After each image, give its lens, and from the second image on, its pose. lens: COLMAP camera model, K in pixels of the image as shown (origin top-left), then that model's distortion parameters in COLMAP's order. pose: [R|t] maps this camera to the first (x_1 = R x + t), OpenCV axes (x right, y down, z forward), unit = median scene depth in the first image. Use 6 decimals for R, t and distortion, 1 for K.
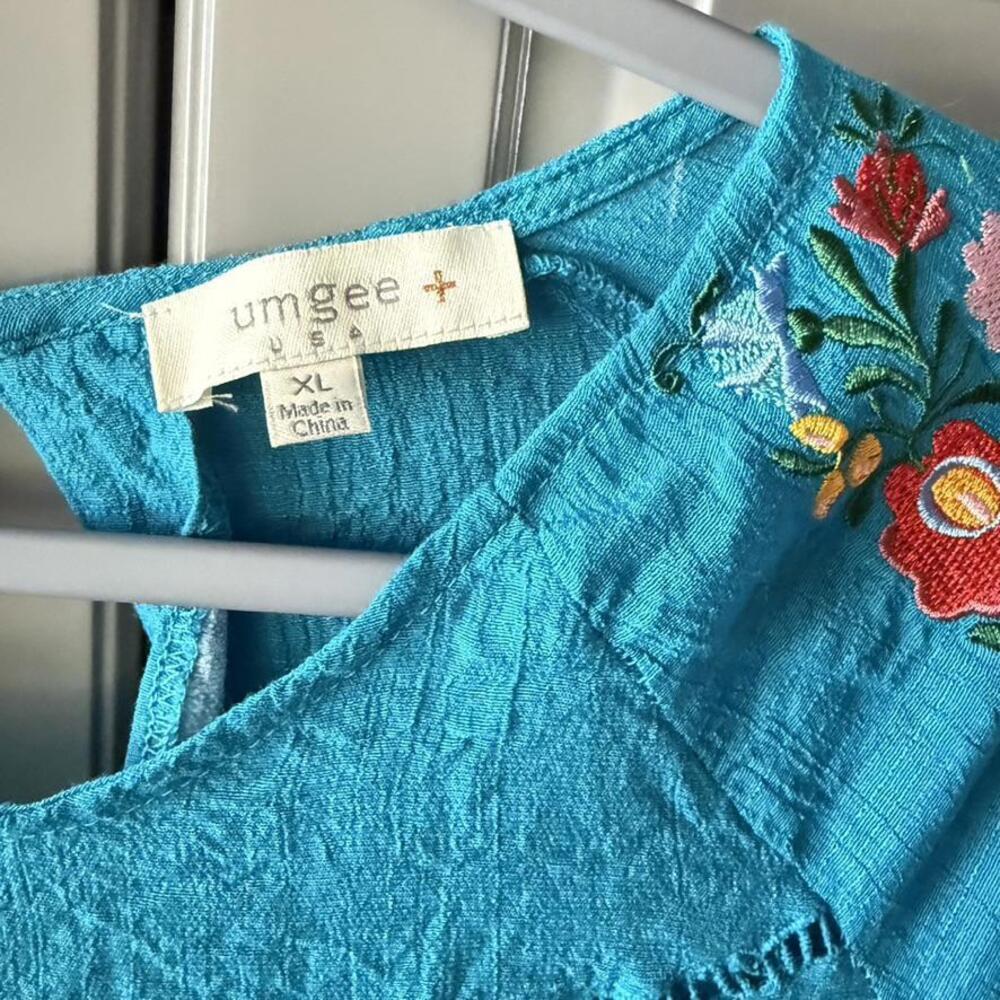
lens RADIAL K [[964.5, 0, 497.8], [0, 964.5, 417.1], [0, 0, 1]] dist [0.004699, -0.014038]
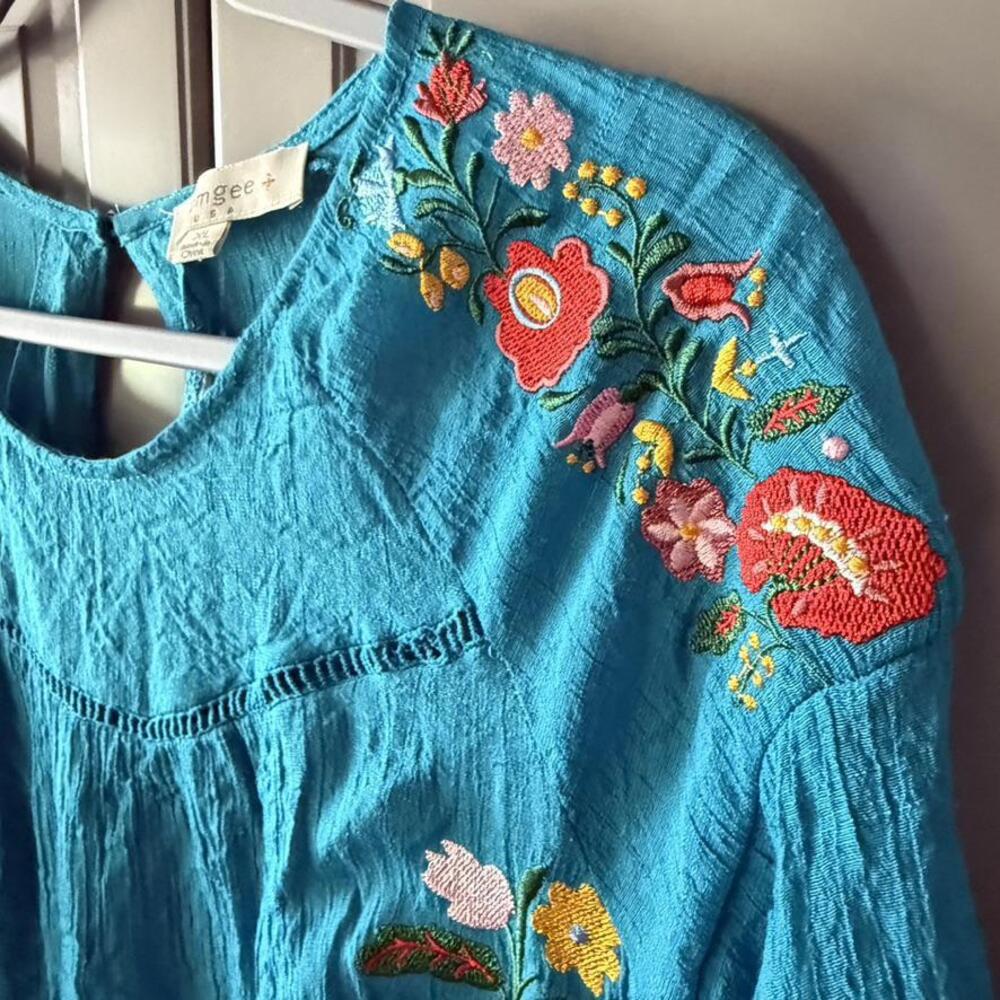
lens RADIAL K [[970.4, 0, 499.6], [0, 970.4, 442.5], [0, 0, 1]] dist [0.002788, -0.005338]
pose [[0.800638, 0.054543, -0.596660, 1.369351], [-0.094659, 0.994856, -0.036076, 0.366425], [0.591623, 0.085363, 0.801683, -0.146231]]
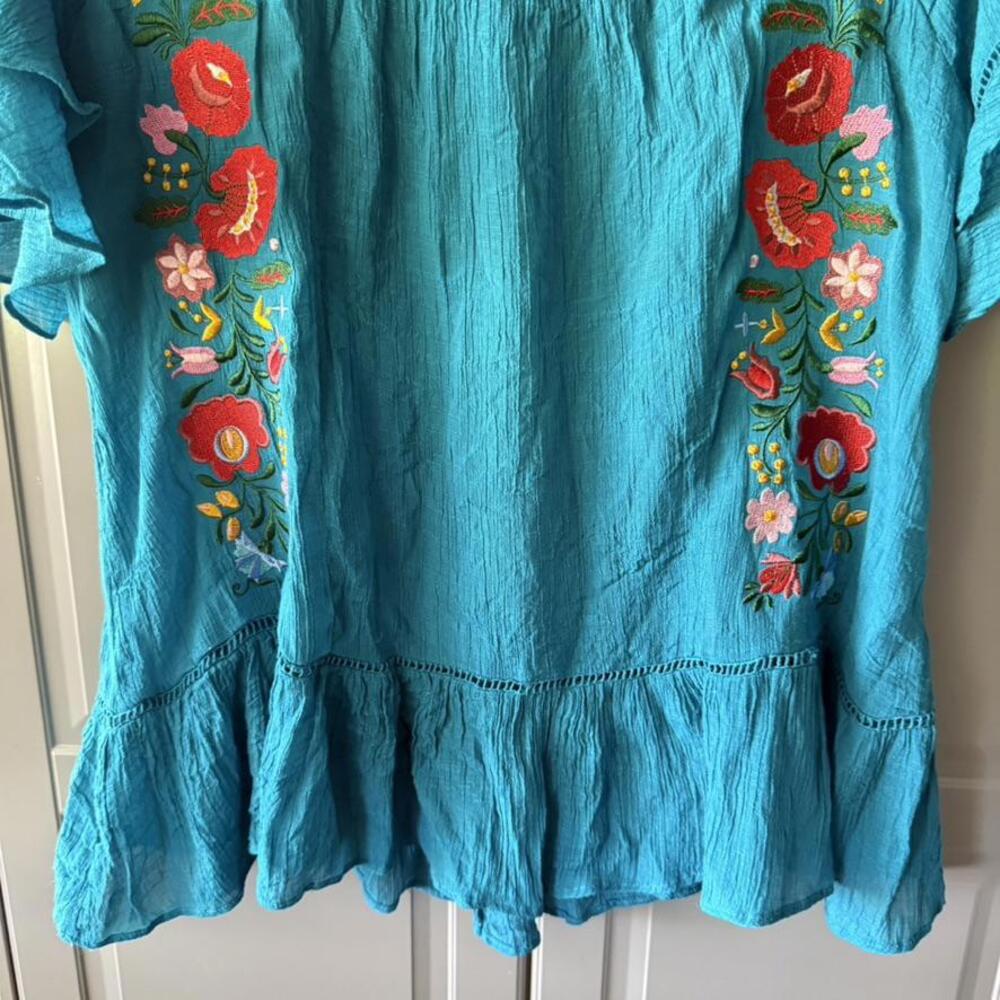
lens RADIAL K [[953.5, 0, 500.0], [0, 953.5, 500.0], [0, 0, 1]] dist [0.135234, -0.336424]
pose [[0.986642, -0.055874, -0.153020, -0.308851], [0.061825, 0.997494, 0.034409, 2.734026], [0.150713, -0.043410, 0.987624, -2.300688]]
